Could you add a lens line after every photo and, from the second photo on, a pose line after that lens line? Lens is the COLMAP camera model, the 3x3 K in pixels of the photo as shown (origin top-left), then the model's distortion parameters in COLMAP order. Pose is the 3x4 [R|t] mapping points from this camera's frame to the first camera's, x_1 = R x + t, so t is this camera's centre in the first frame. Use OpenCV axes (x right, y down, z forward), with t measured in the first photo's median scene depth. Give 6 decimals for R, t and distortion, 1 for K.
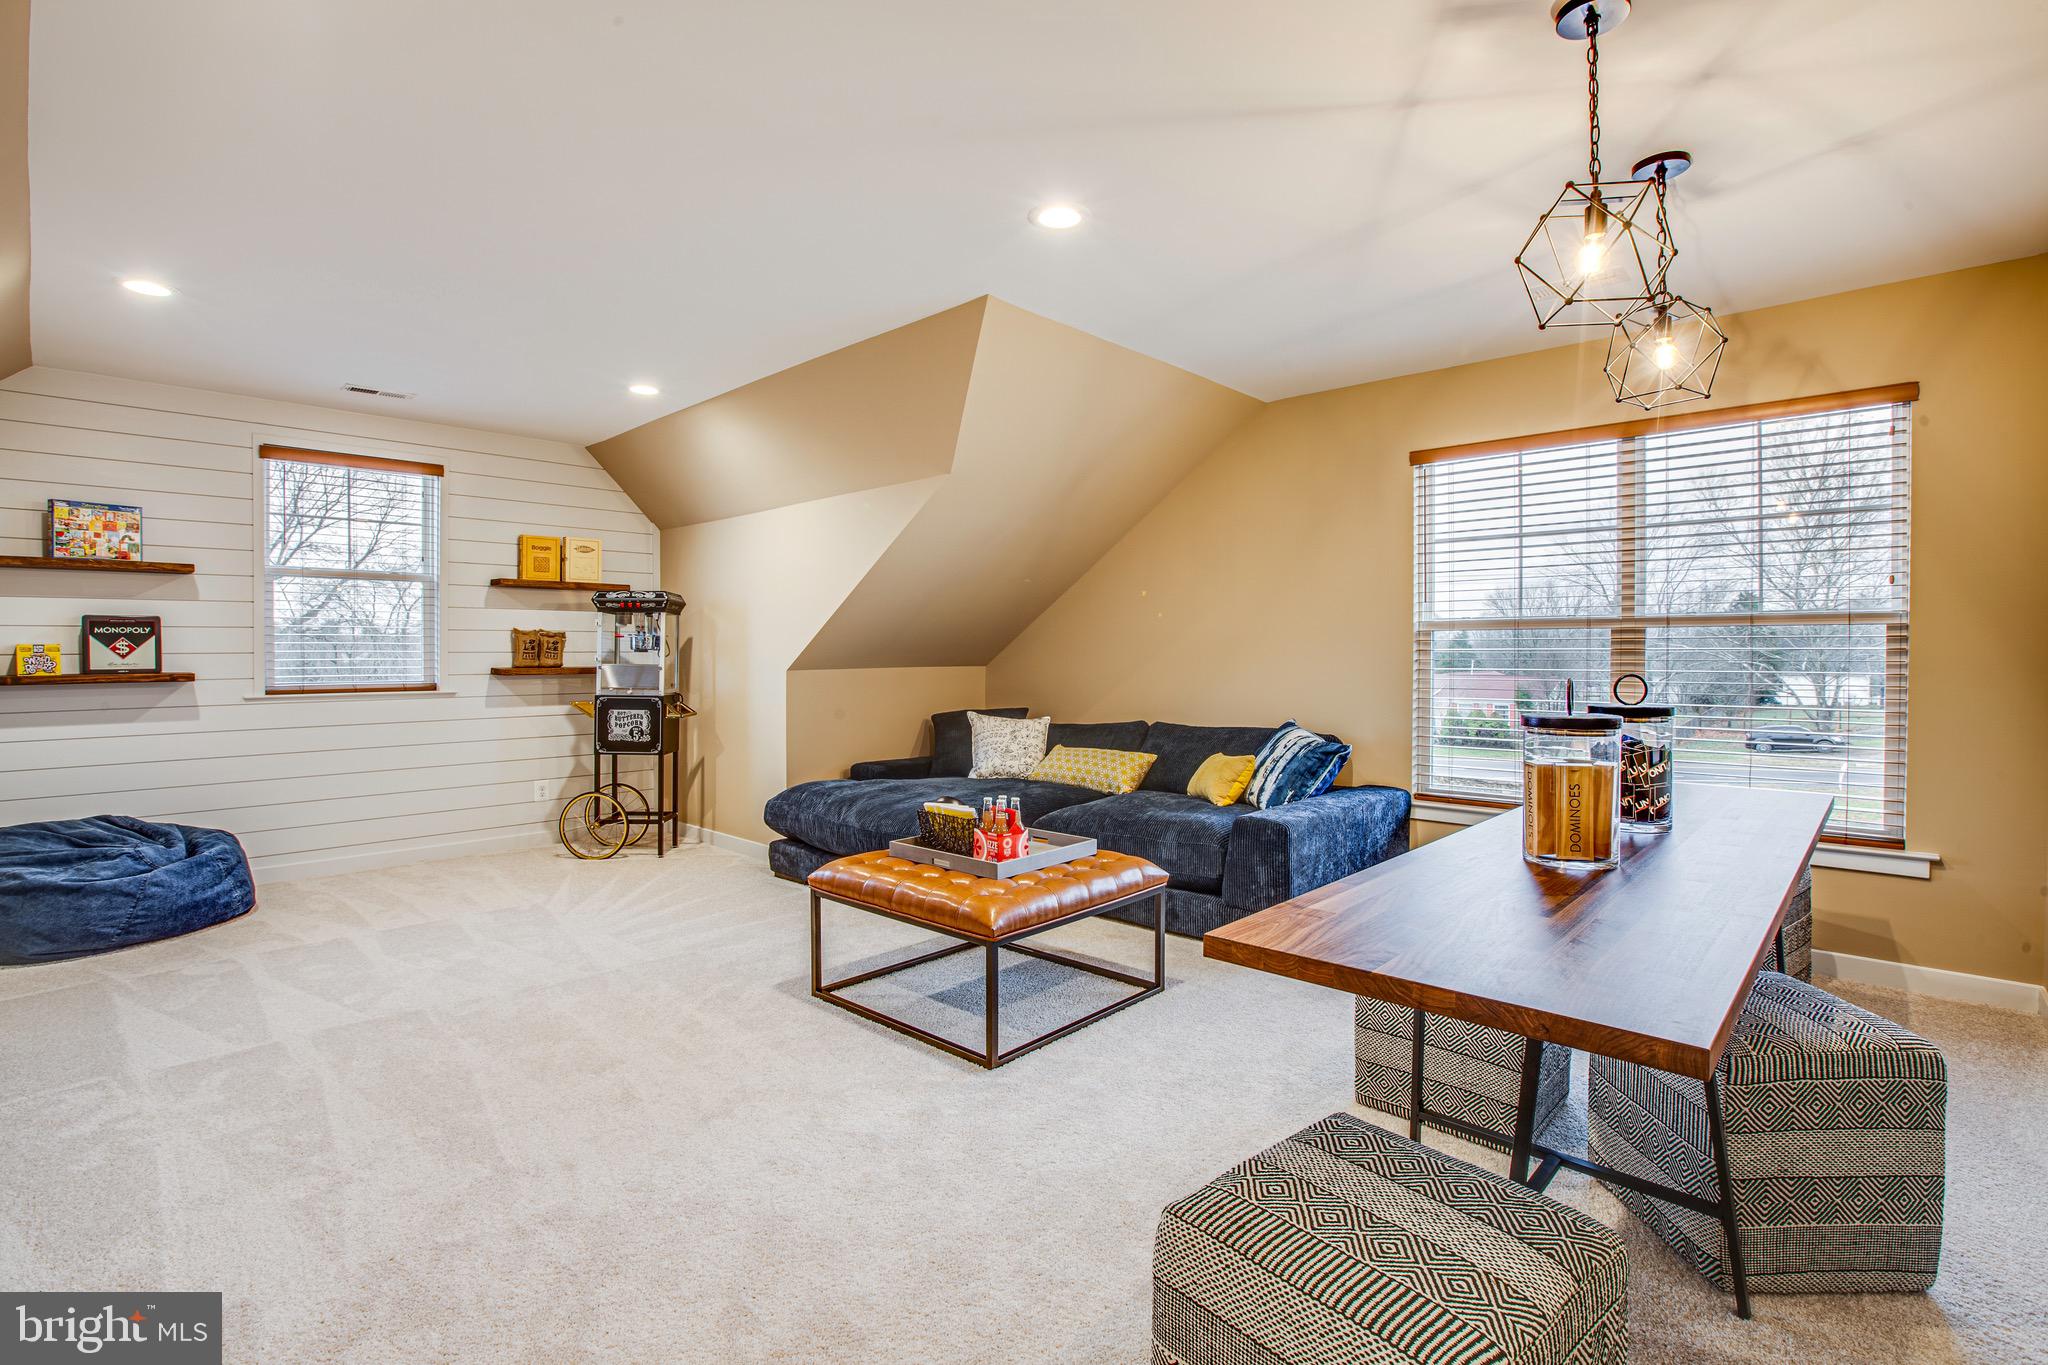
lens RADIAL K [[944.5, 0, 1023.9], [0, 944.5, 658.2], [0, 0, 1]] dist [-0.011846, -0.000080]
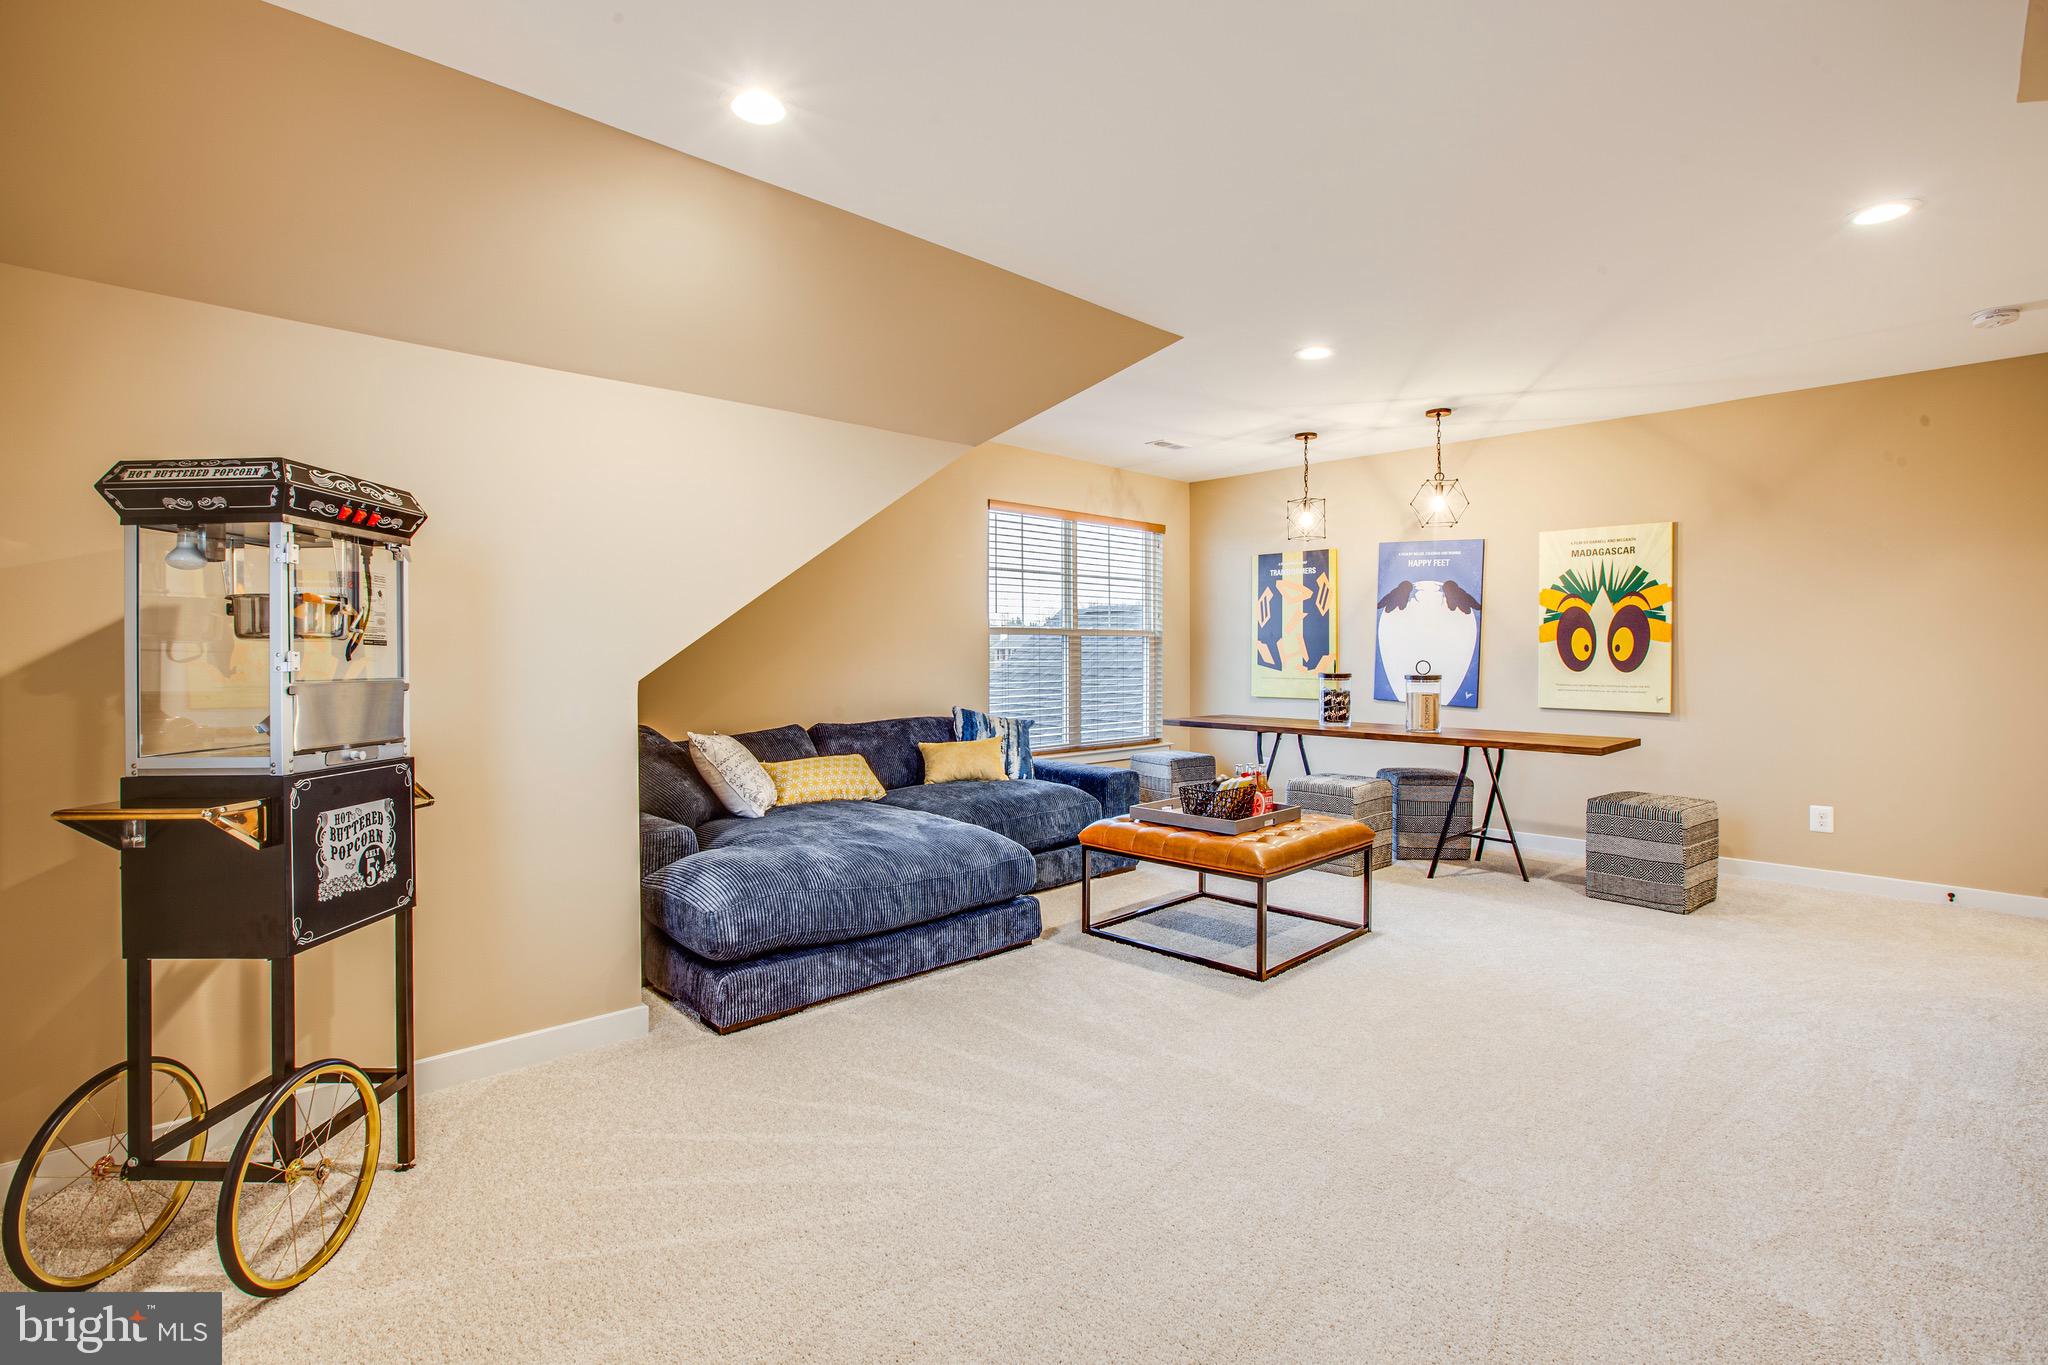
lens RADIAL K [[944.5, 0, 1023.9], [0, 944.5, 658.2], [0, 0, 1]] dist [-0.011846, -0.000080]
pose [[0.061522, -0.008390, 0.998070, -0.963217], [0.004773, 0.999956, 0.008112, -0.004621], [-0.998094, 0.004265, 0.061559, 0.906719]]
